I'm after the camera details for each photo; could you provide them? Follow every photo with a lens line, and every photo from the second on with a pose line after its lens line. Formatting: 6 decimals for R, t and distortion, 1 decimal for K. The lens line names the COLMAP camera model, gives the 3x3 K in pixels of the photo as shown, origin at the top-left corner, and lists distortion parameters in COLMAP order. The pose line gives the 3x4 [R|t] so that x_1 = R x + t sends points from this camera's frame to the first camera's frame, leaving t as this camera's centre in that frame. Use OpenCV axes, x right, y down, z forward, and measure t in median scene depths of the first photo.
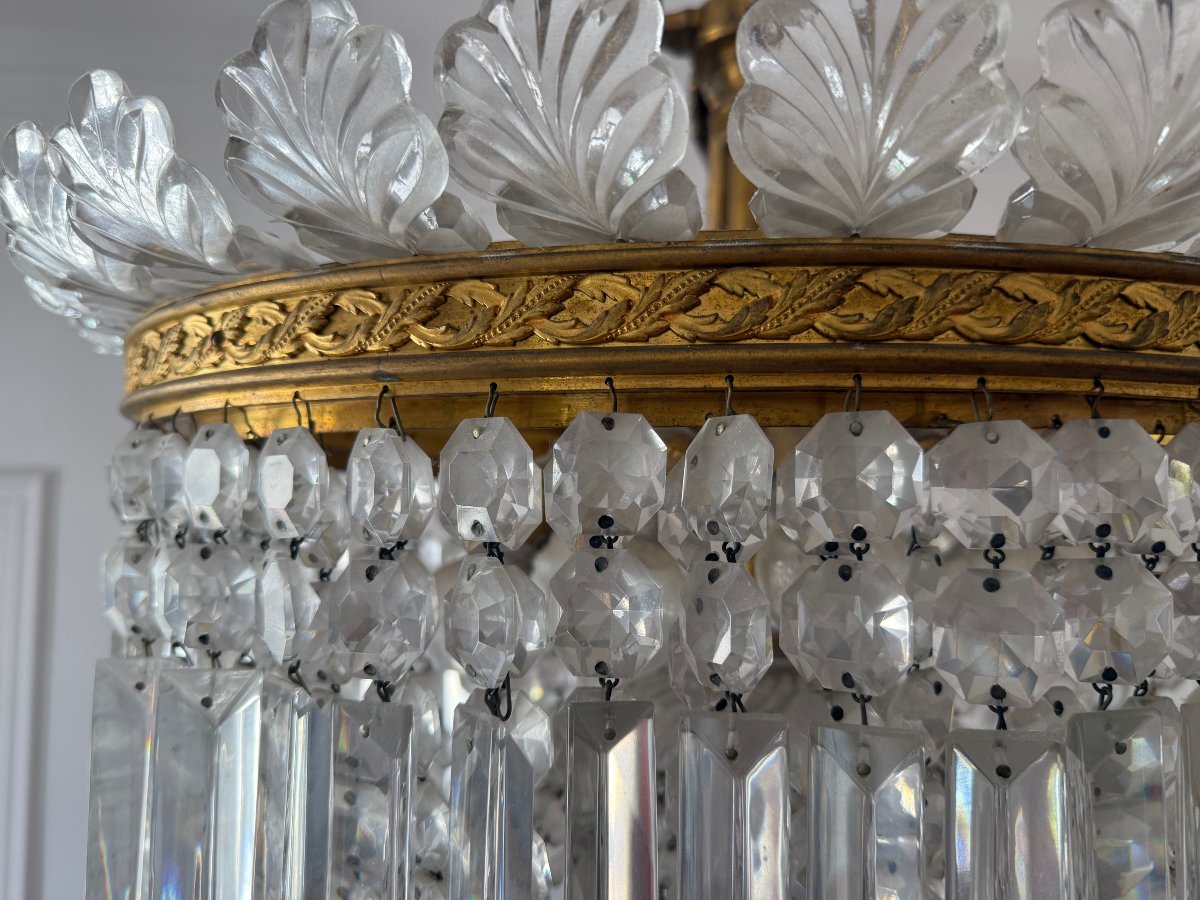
lens RADIAL K [[904.5, 0, 597.9], [0, 904.5, 446.7], [0, 0, 1]] dist [0.069315, -0.260077]
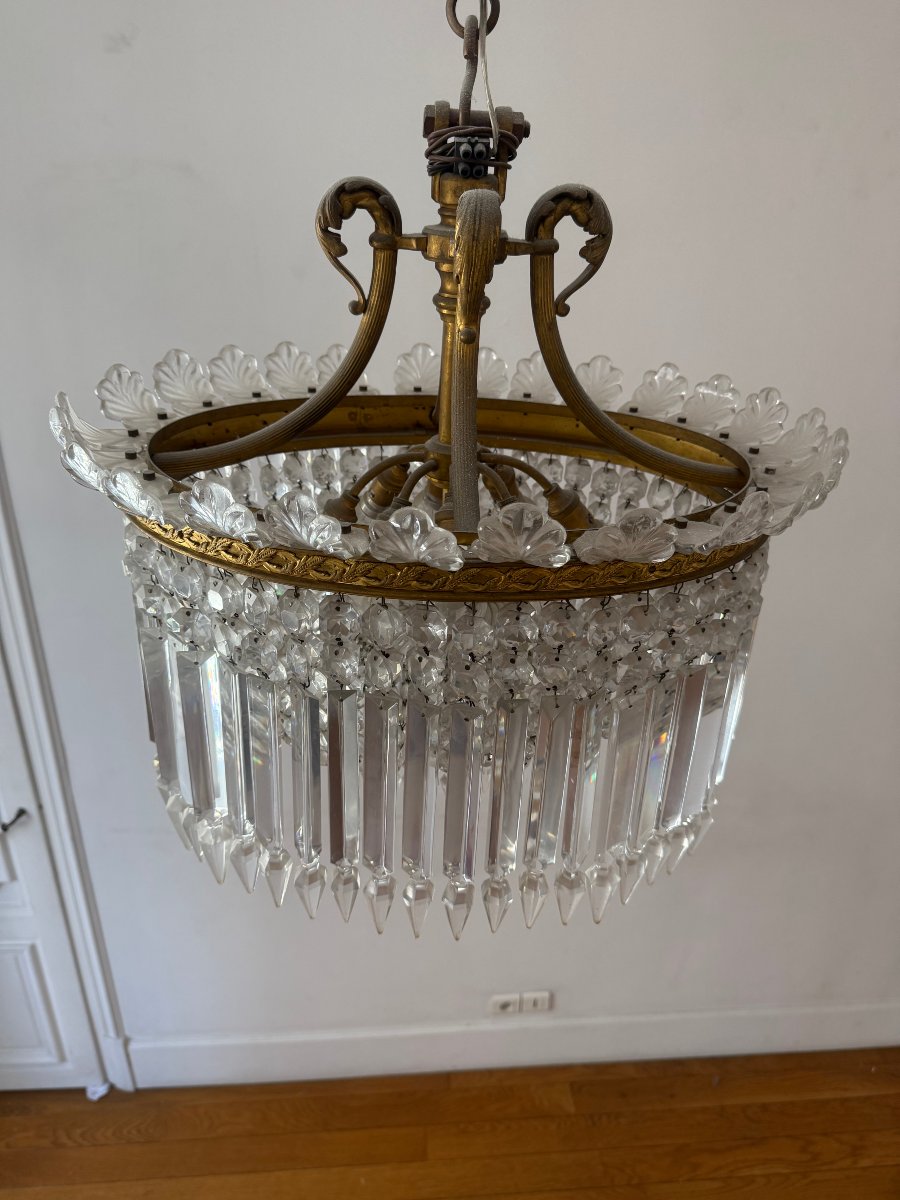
lens RADIAL K [[892.7, 0, 446.1], [0, 892.7, 605.2], [0, 0, 1]] dist [0.002952, -0.005926]
pose [[0.999318, 0.036913, 0.000499, 0.312674], [-0.031224, 0.837943, 0.544864, -1.409753], [0.019695, -0.544508, 0.838524, -1.165811]]
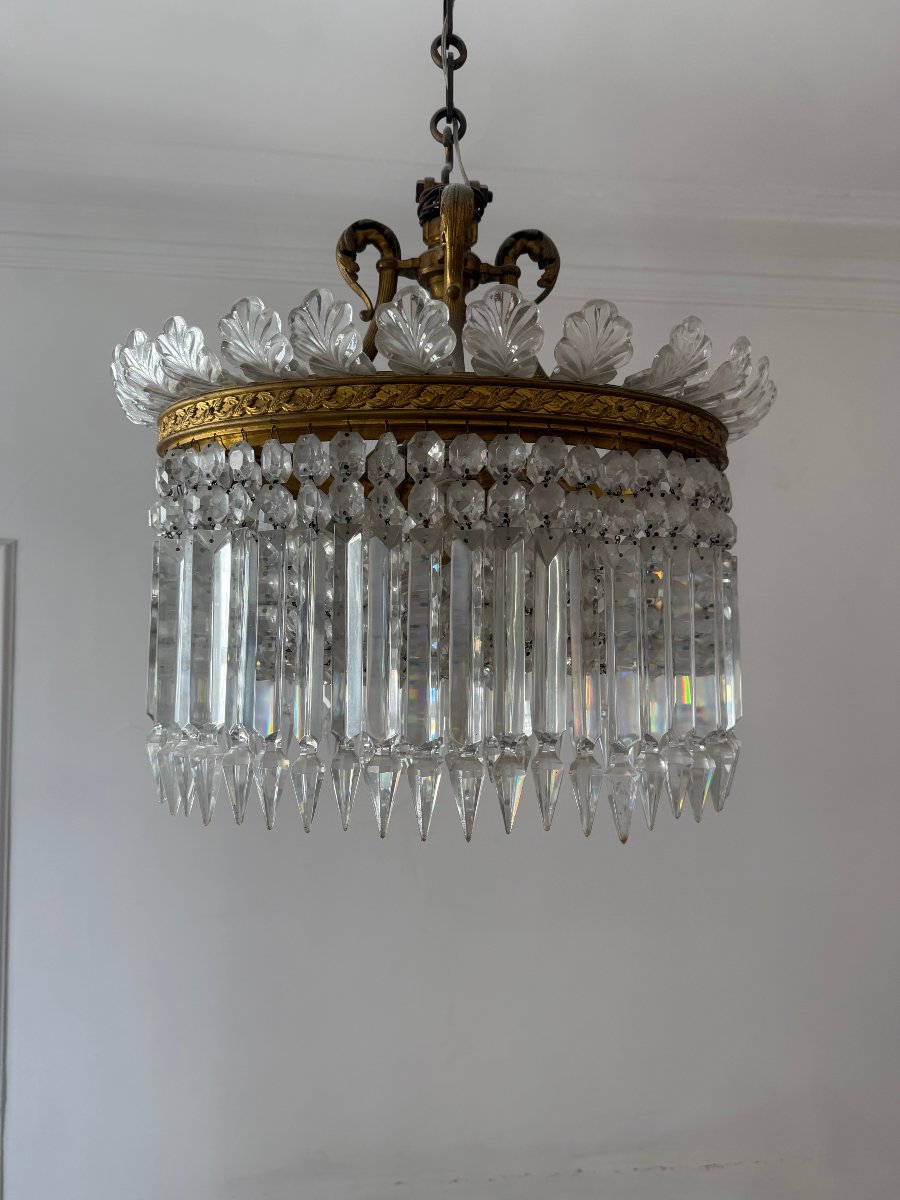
lens RADIAL K [[835.4, 0, 450.0], [0, 835.4, 600.0], [0, 0, 1]] dist [0.098883, -0.189808]
pose [[0.999988, -0.001023, -0.004788, 0.350459], [0.001266, 0.998701, 0.050930, 0.363672], [0.004730, -0.050936, 0.998691, -1.759117]]
